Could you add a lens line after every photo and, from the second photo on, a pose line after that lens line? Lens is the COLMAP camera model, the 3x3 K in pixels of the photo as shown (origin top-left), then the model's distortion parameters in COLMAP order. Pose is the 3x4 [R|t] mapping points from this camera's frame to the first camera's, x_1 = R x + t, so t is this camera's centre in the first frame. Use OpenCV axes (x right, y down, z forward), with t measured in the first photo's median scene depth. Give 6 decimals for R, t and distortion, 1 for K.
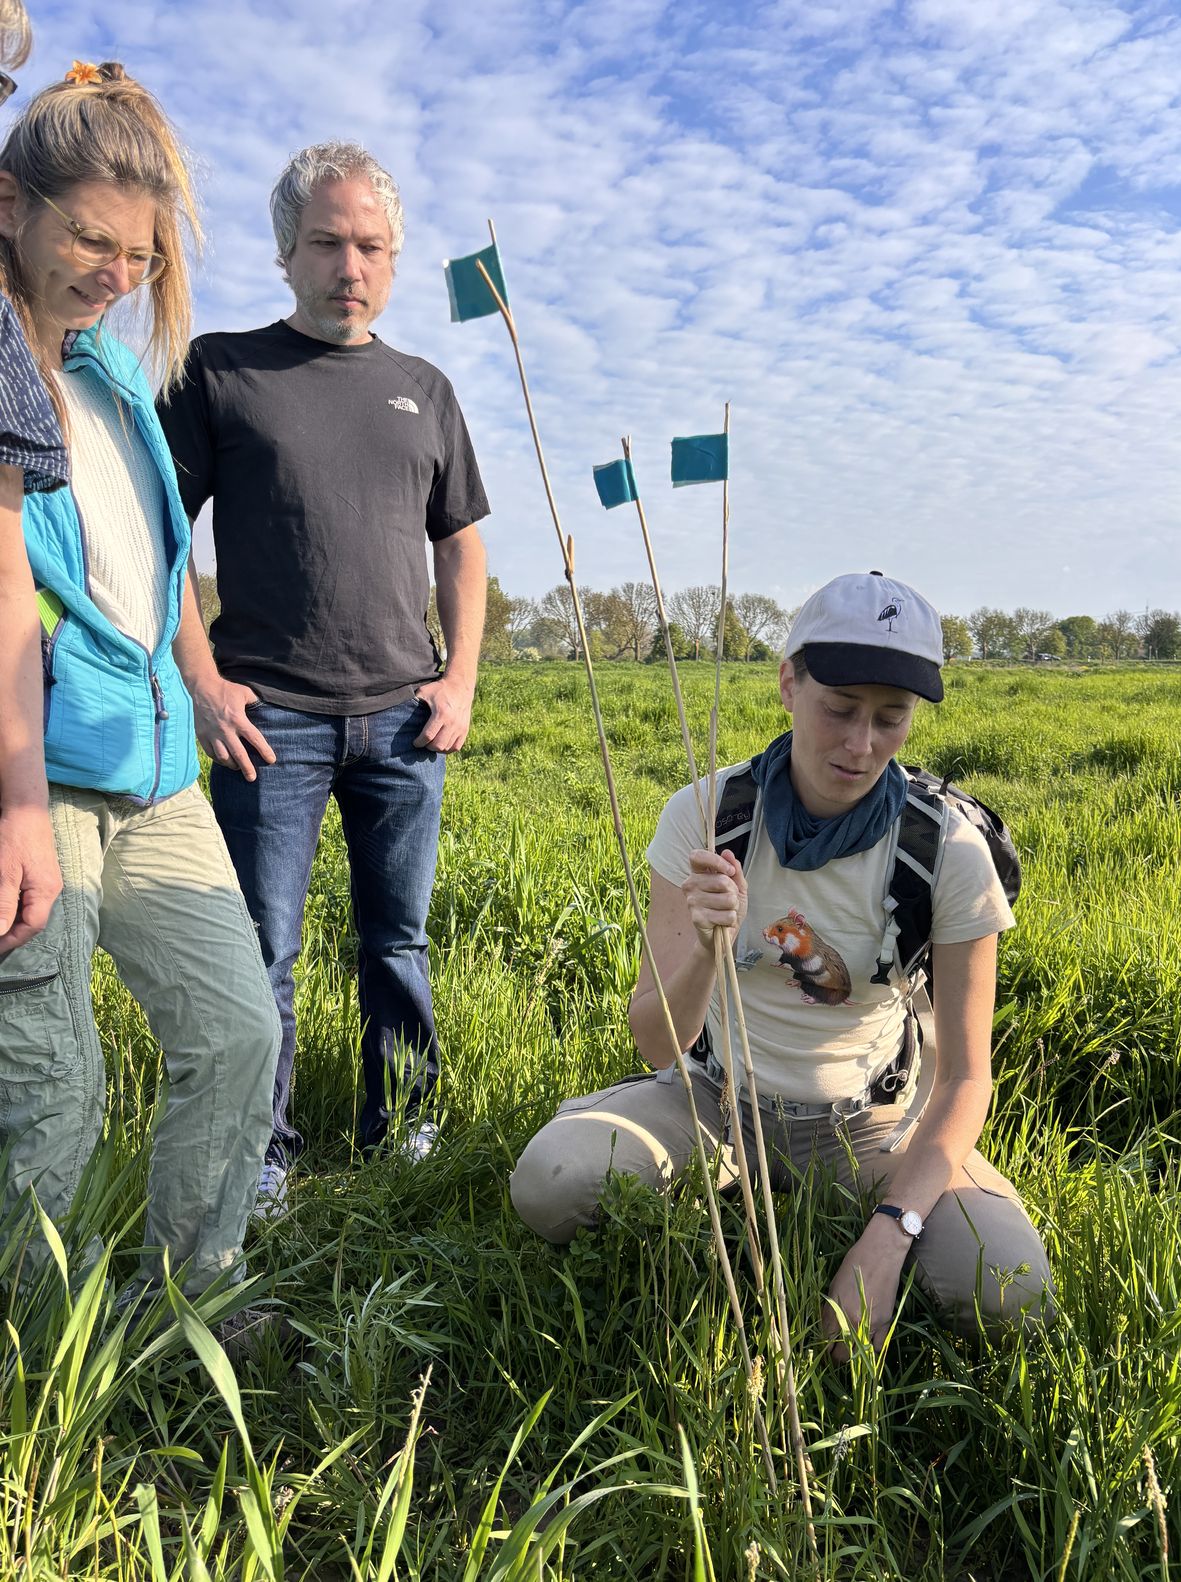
lens RADIAL K [[1193.4, 0, 590.5], [0, 1193.4, 791.0], [0, 0, 1]] dist [0.002392, -0.045931]
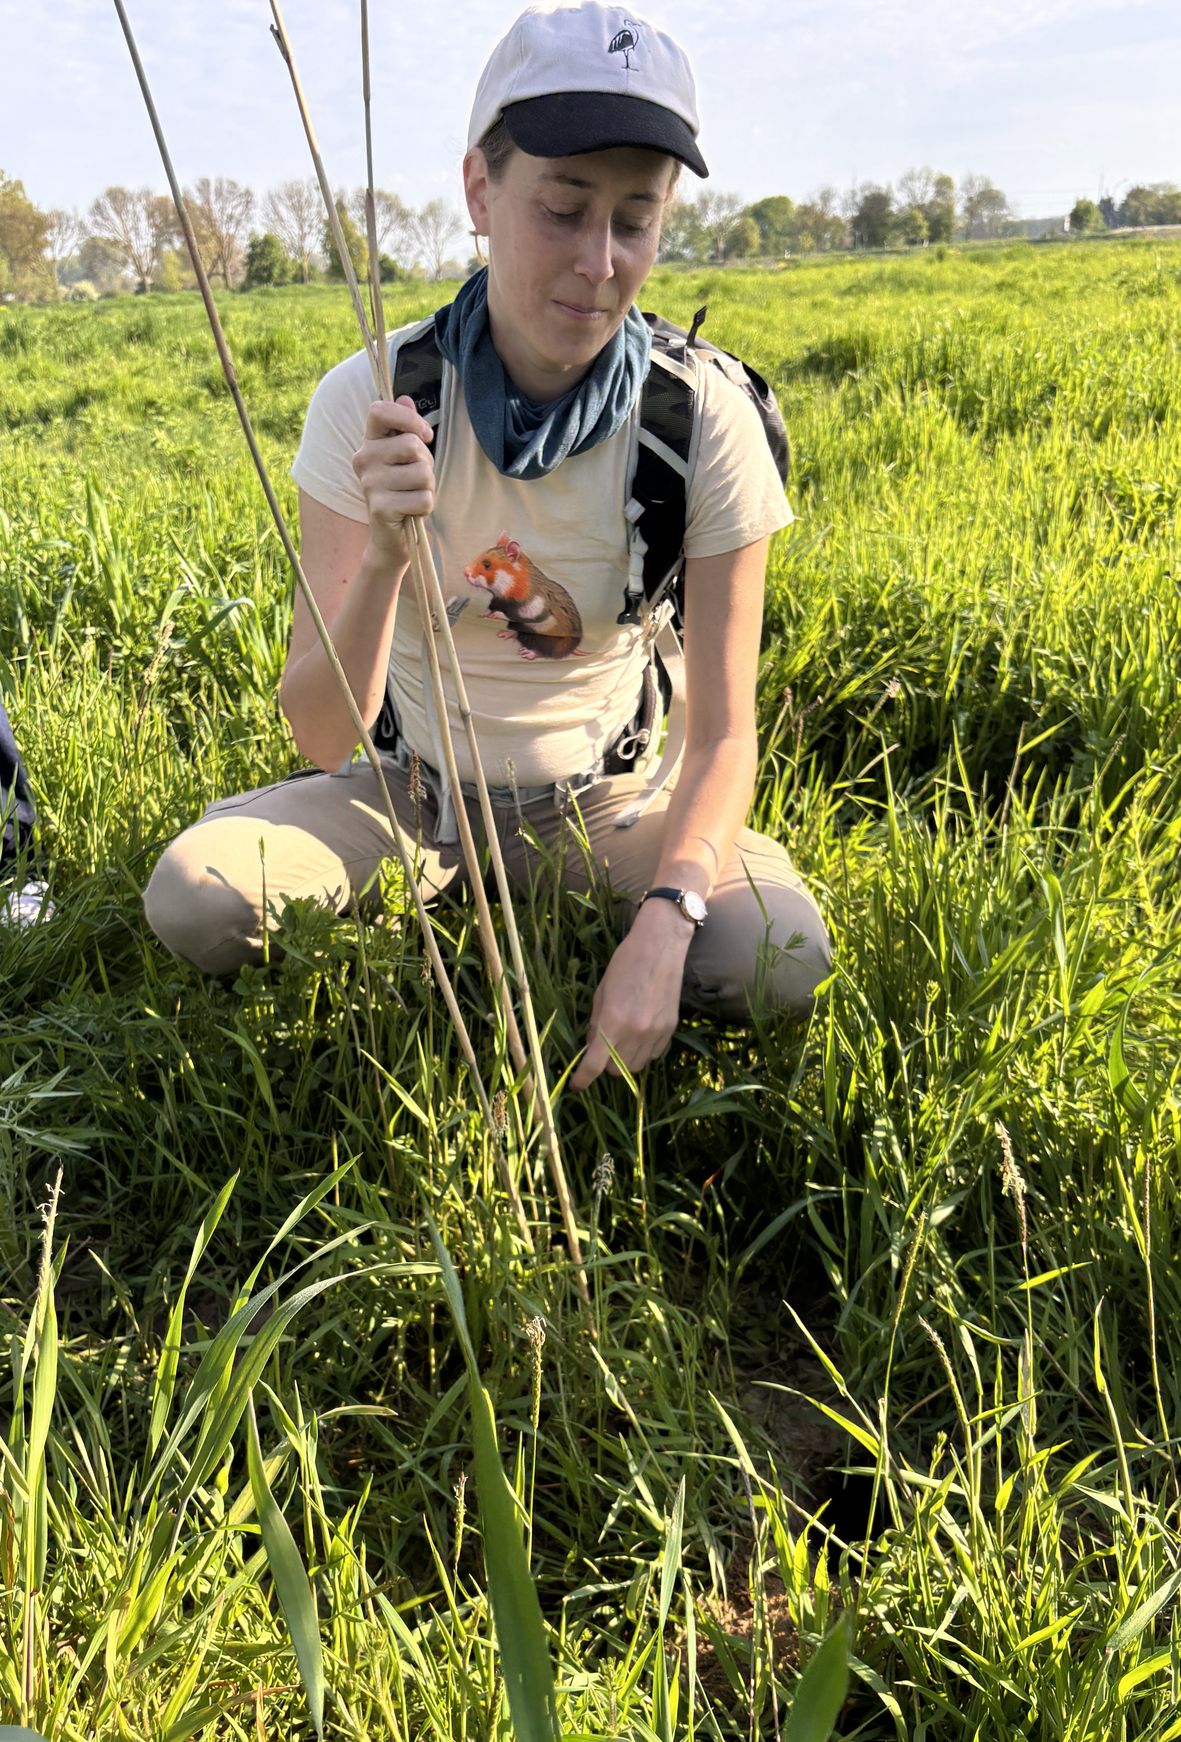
lens RADIAL K [[1232.8, 0, 590.5], [0, 1232.8, 871.0], [0, 0, 1]] dist [-0.003065, -0.003189]
pose [[0.953808, -0.127544, 0.271998, -0.004699], [0.043954, 0.954907, 0.293635, 0.050448], [-0.297184, -0.268116, 0.916404, 0.152478]]
